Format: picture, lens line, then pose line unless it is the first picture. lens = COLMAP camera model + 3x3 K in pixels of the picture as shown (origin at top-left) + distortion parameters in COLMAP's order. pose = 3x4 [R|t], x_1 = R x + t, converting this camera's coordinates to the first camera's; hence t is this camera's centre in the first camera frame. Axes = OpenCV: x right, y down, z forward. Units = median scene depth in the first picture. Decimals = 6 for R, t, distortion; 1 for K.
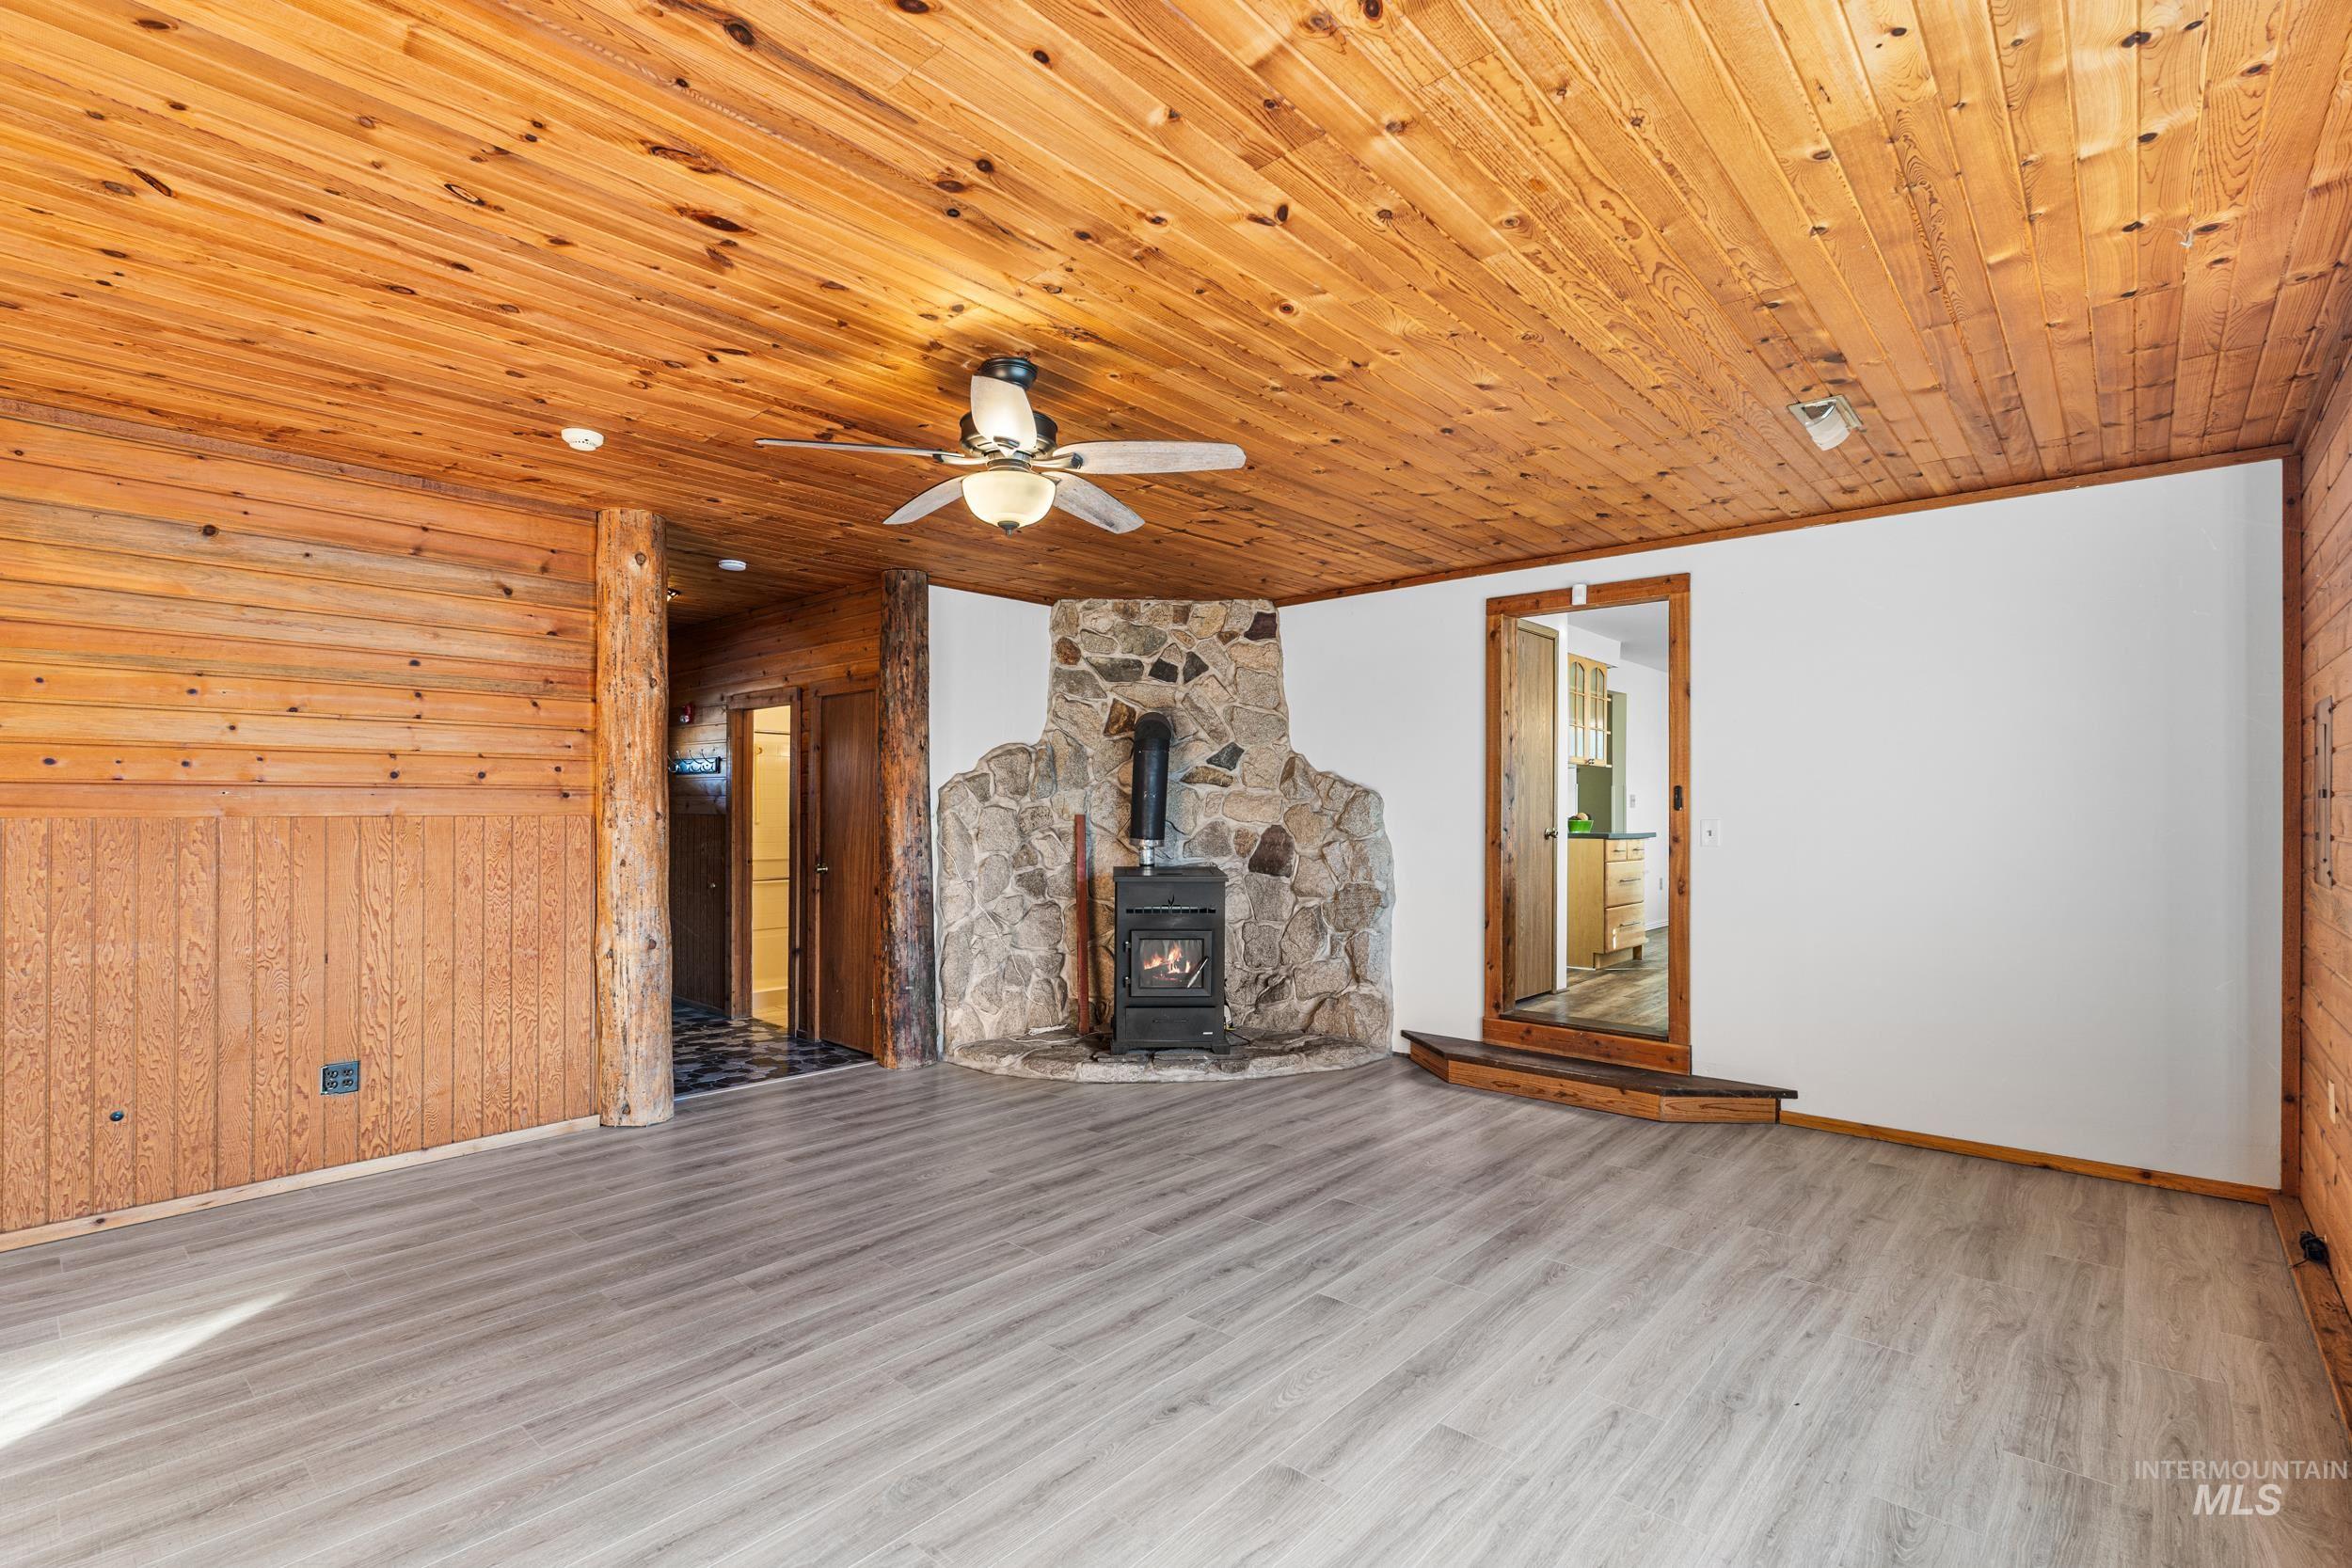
lens RADIAL K [[1088.1, 0, 1170.8], [0, 1088.1, 806.1], [0, 0, 1]] dist [0.000003, 0.000154]
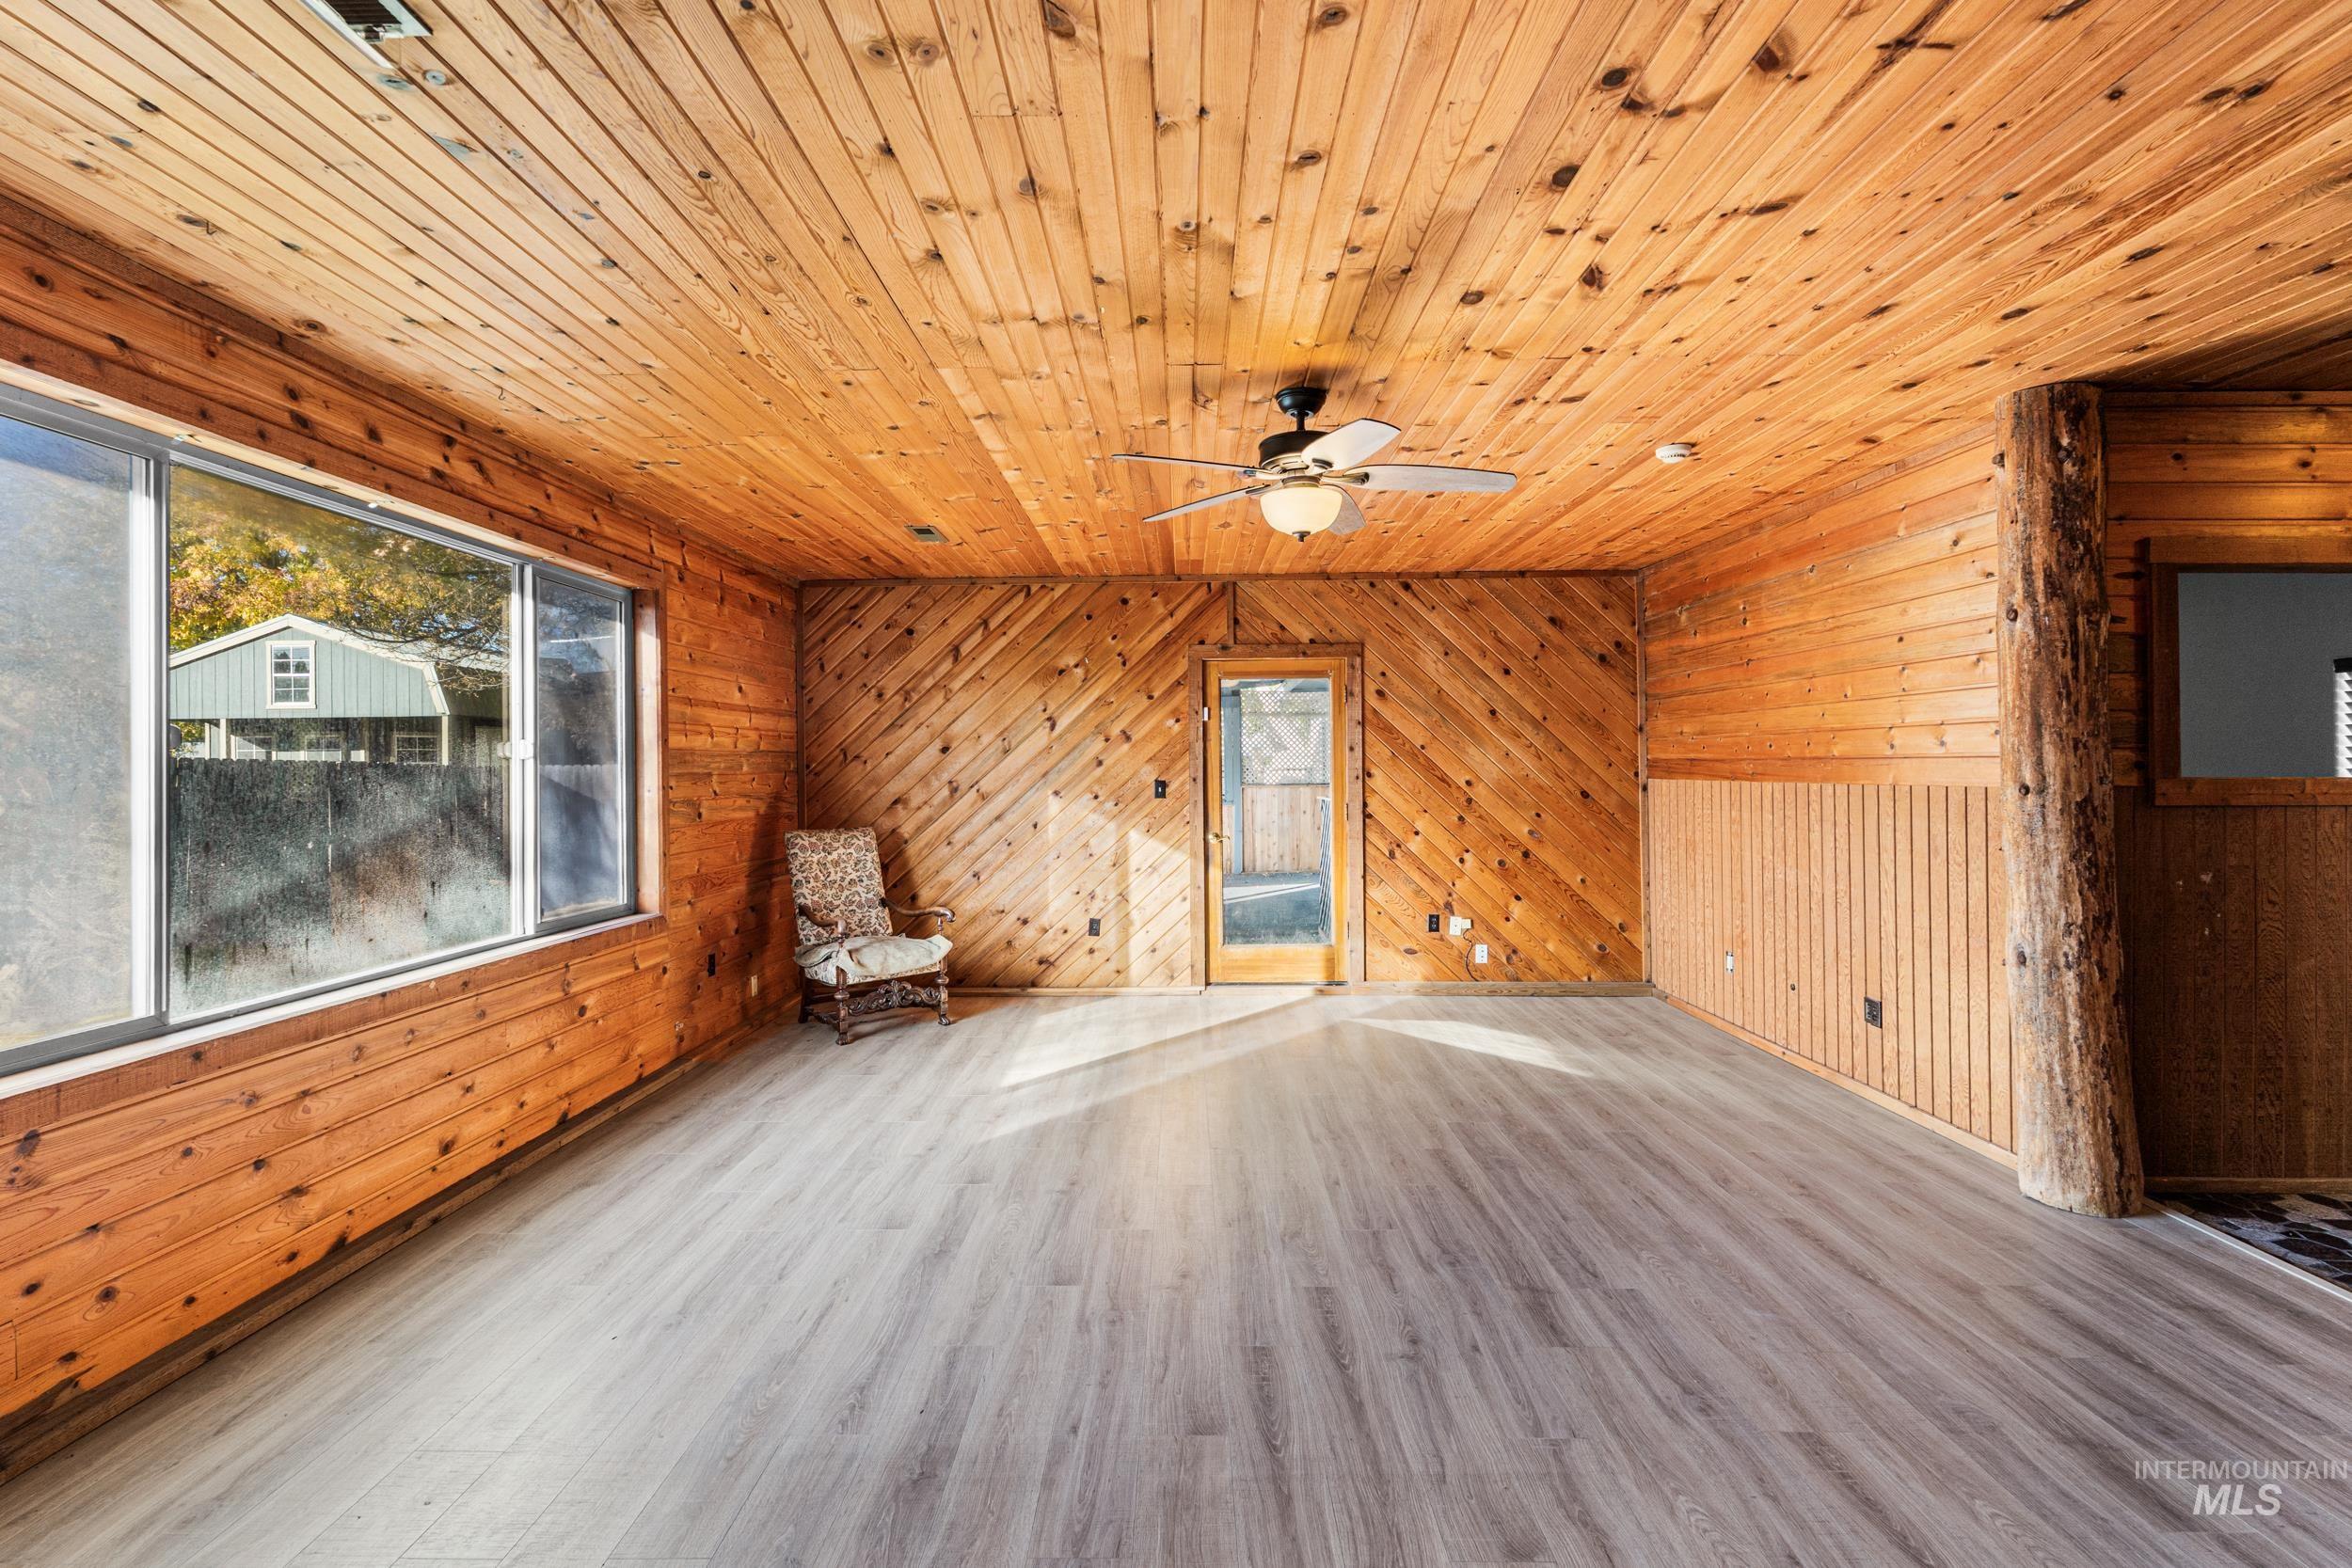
lens RADIAL K [[1081.4, 0, 1172.4], [0, 1081.4, 767.8], [0, 0, 1]] dist [0.000078, 0.000058]
pose [[-0.755413, 0.001467, -0.655248, 0.597790], [0.007109, 0.999957, -0.005958, -0.007033], [0.655211, -0.009159, -0.755390, 1.516254]]
